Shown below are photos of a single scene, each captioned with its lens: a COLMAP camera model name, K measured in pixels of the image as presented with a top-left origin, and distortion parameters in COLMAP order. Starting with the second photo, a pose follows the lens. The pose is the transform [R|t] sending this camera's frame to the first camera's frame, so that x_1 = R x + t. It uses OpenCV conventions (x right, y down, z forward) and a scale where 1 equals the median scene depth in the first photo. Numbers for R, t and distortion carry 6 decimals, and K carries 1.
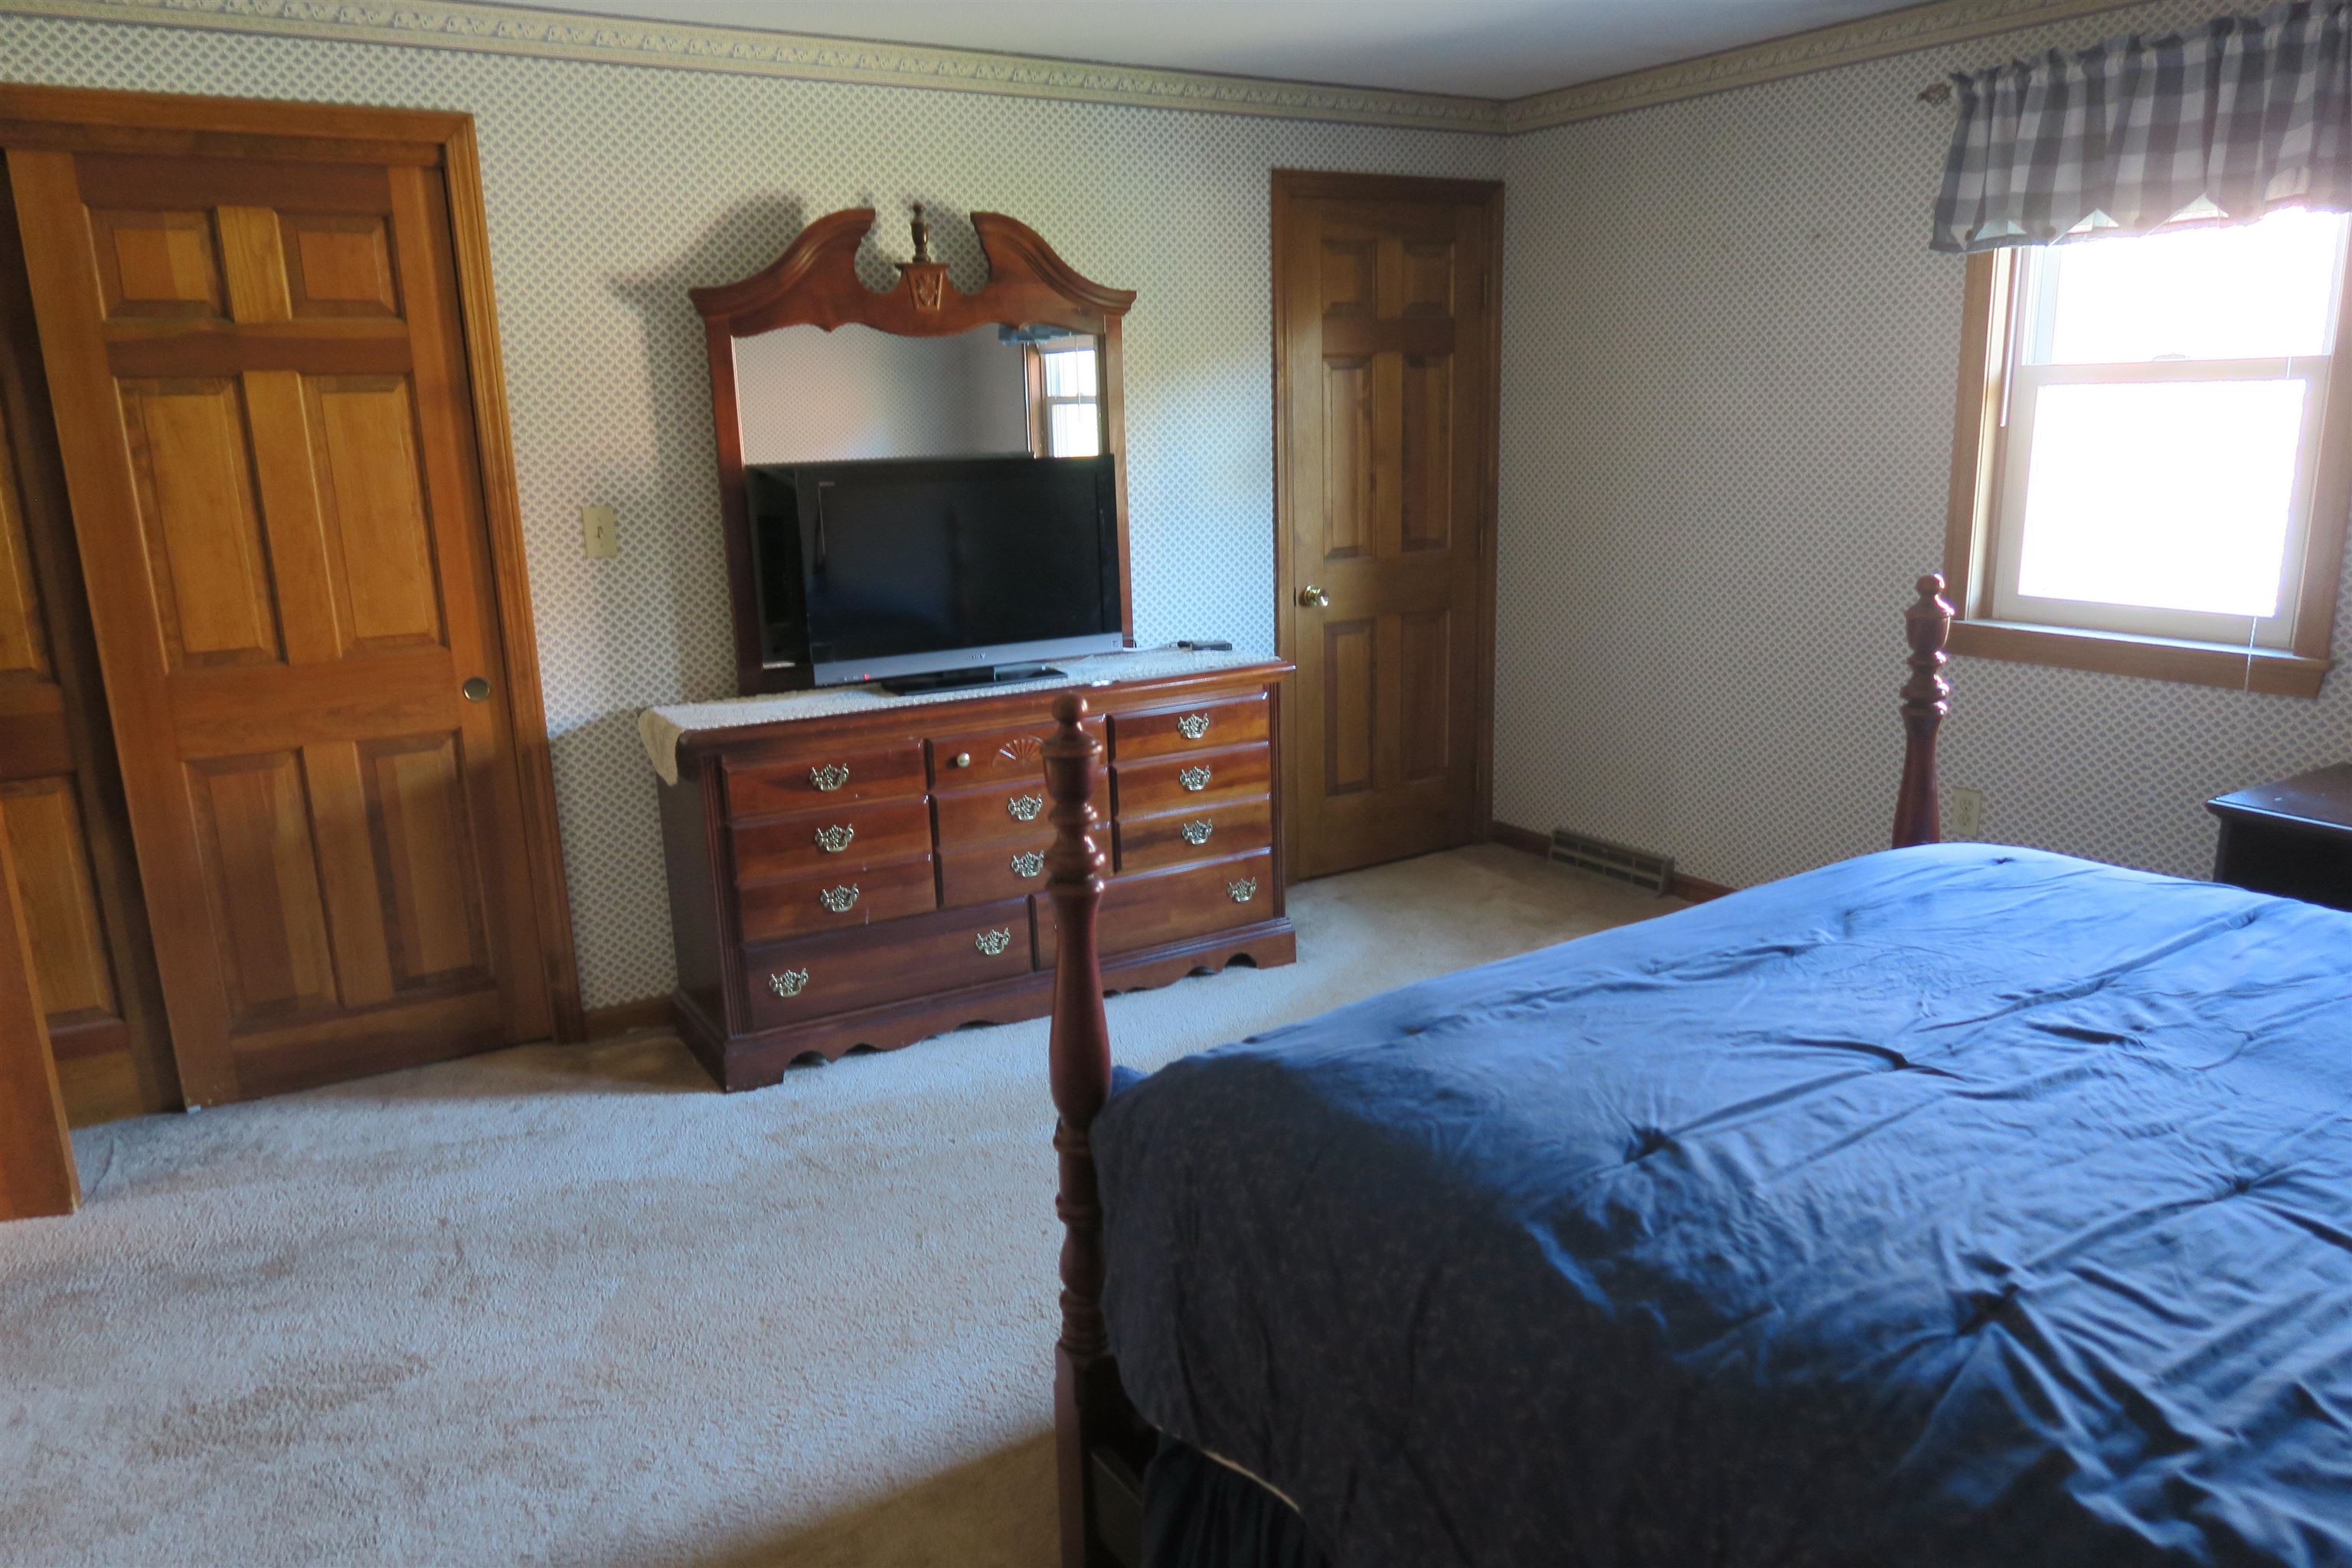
lens RADIAL K [[1604.2, 0, 1176.0], [0, 1604.2, 784.0], [0, 0, 1]] dist [-0.037306, 0.000533]
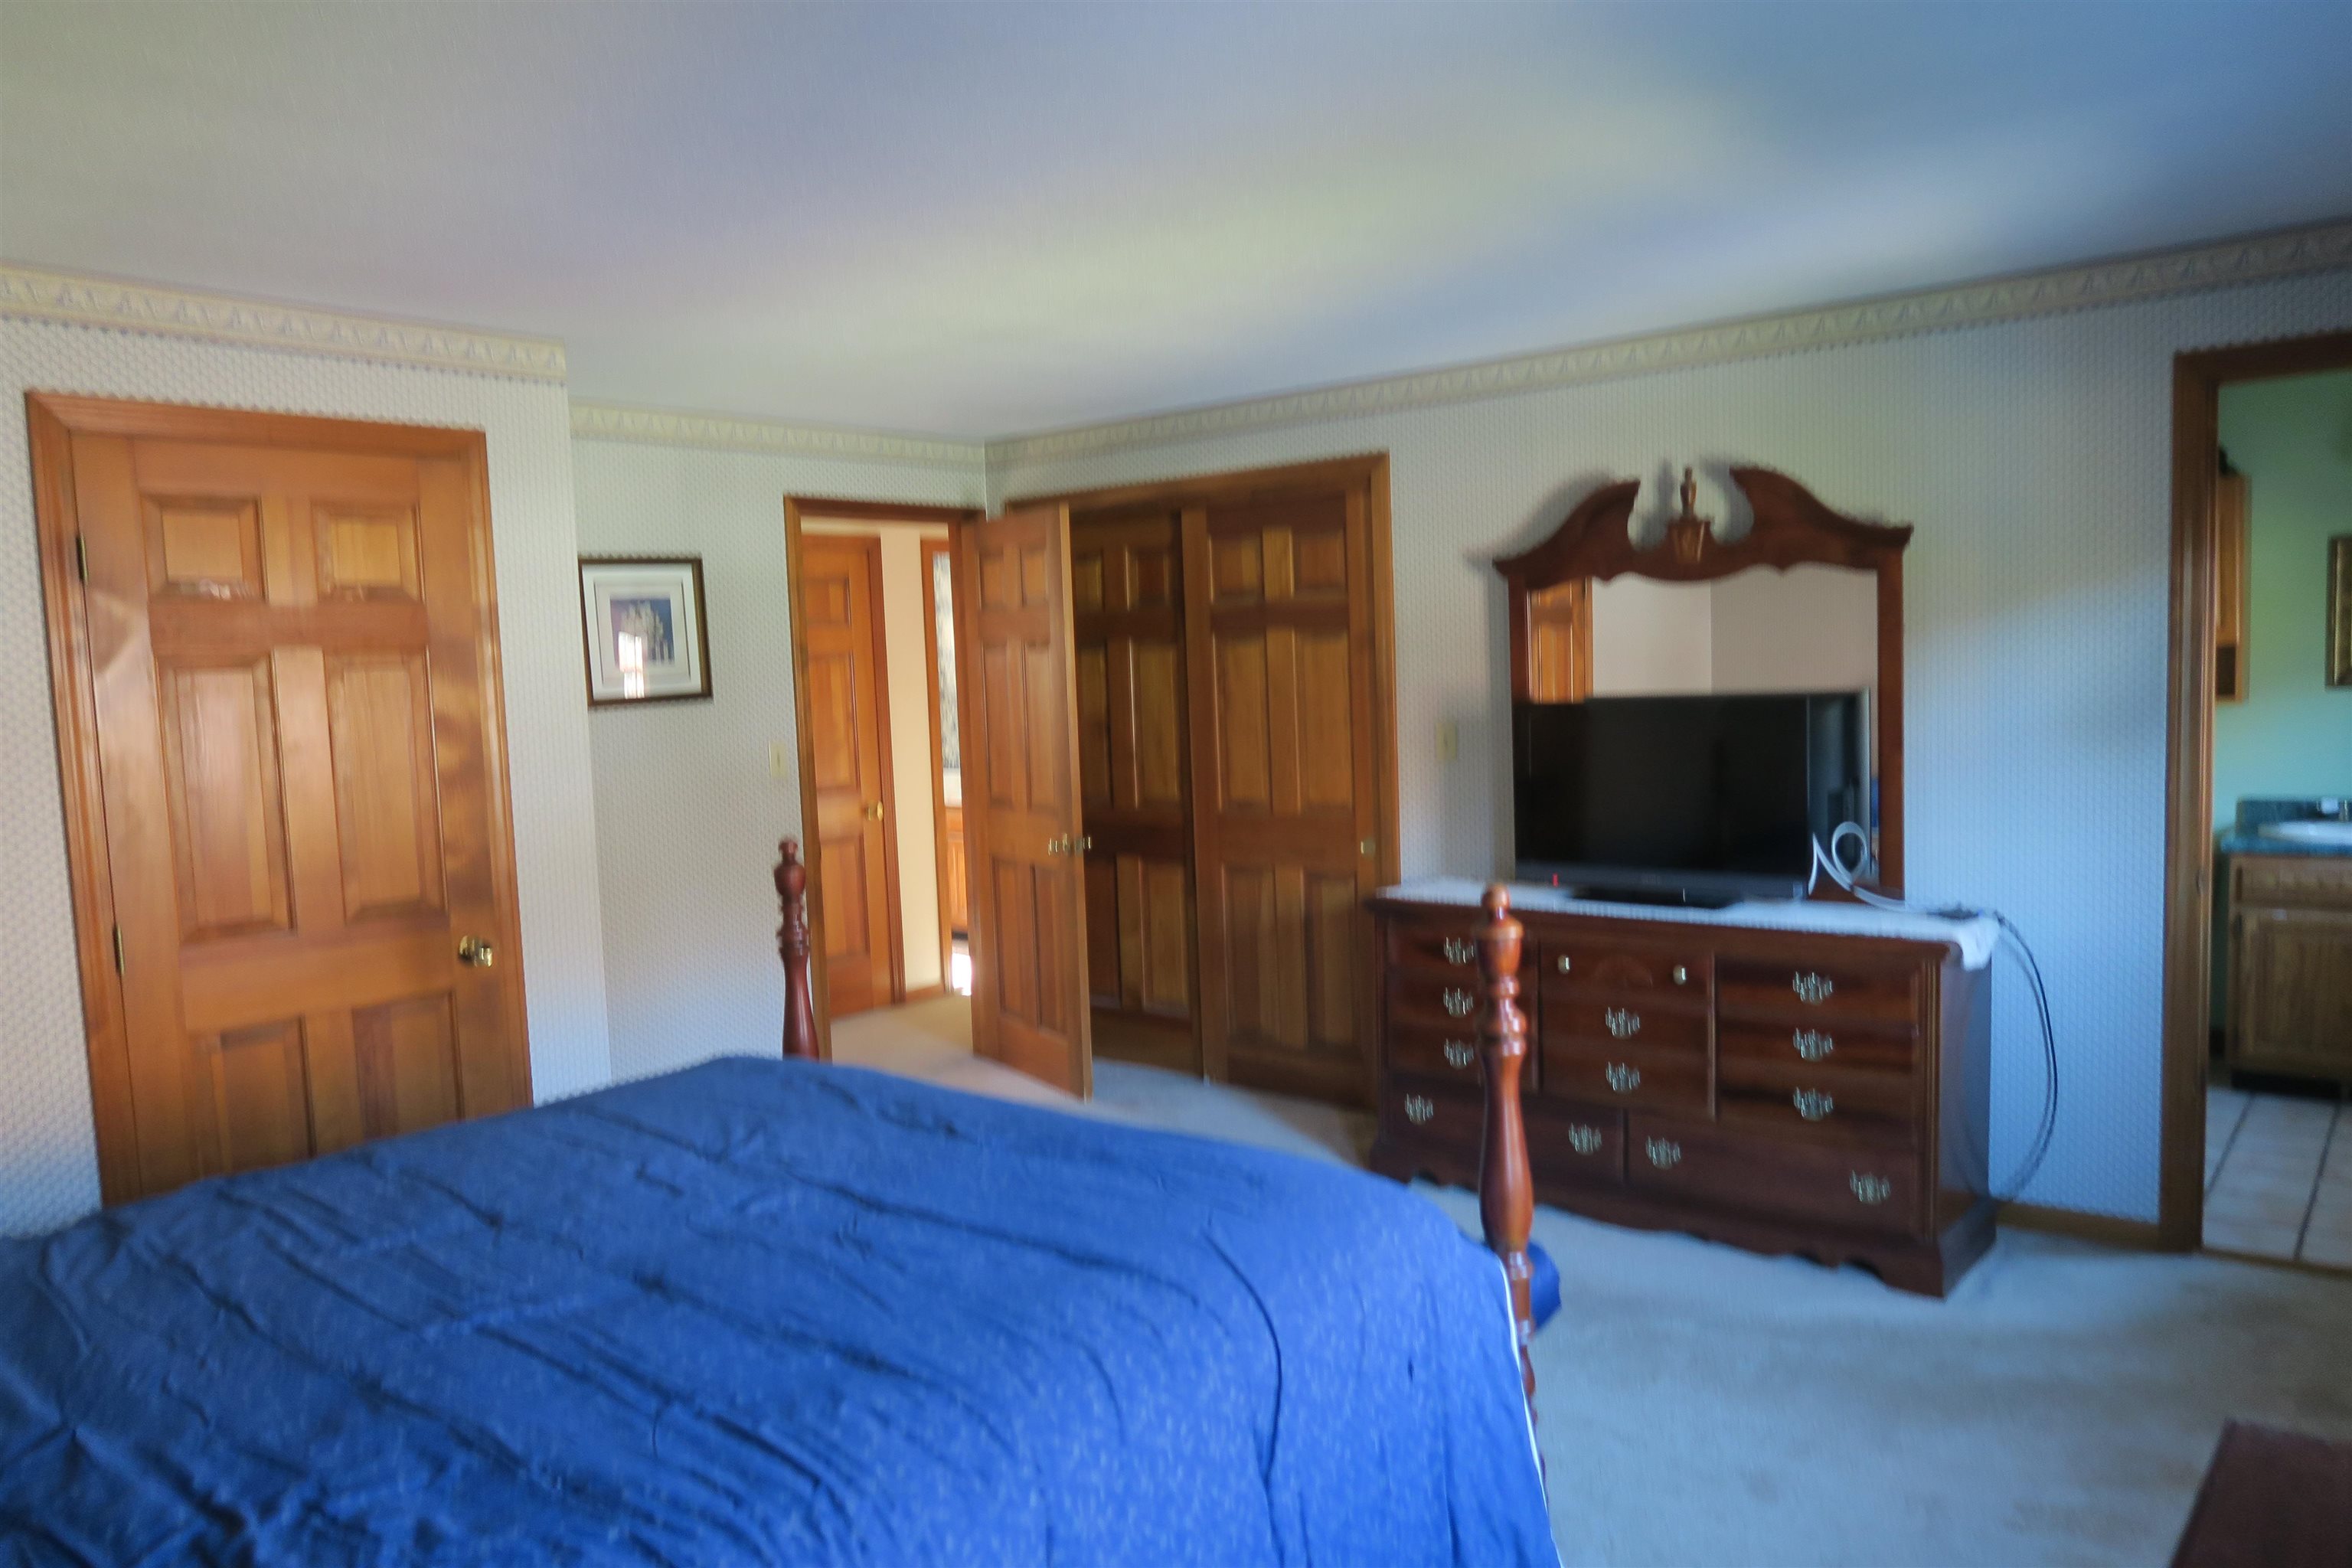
lens RADIAL K [[1604.2, 0, 1176.0], [0, 1604.2, 784.0], [0, 0, 1]] dist [-0.037306, 0.000533]
pose [[0.321558, 0.085316, -0.943039, 0.853828], [-0.184320, 0.982521, 0.026038, -0.122866], [0.928777, 0.165448, 0.331663, 0.374937]]
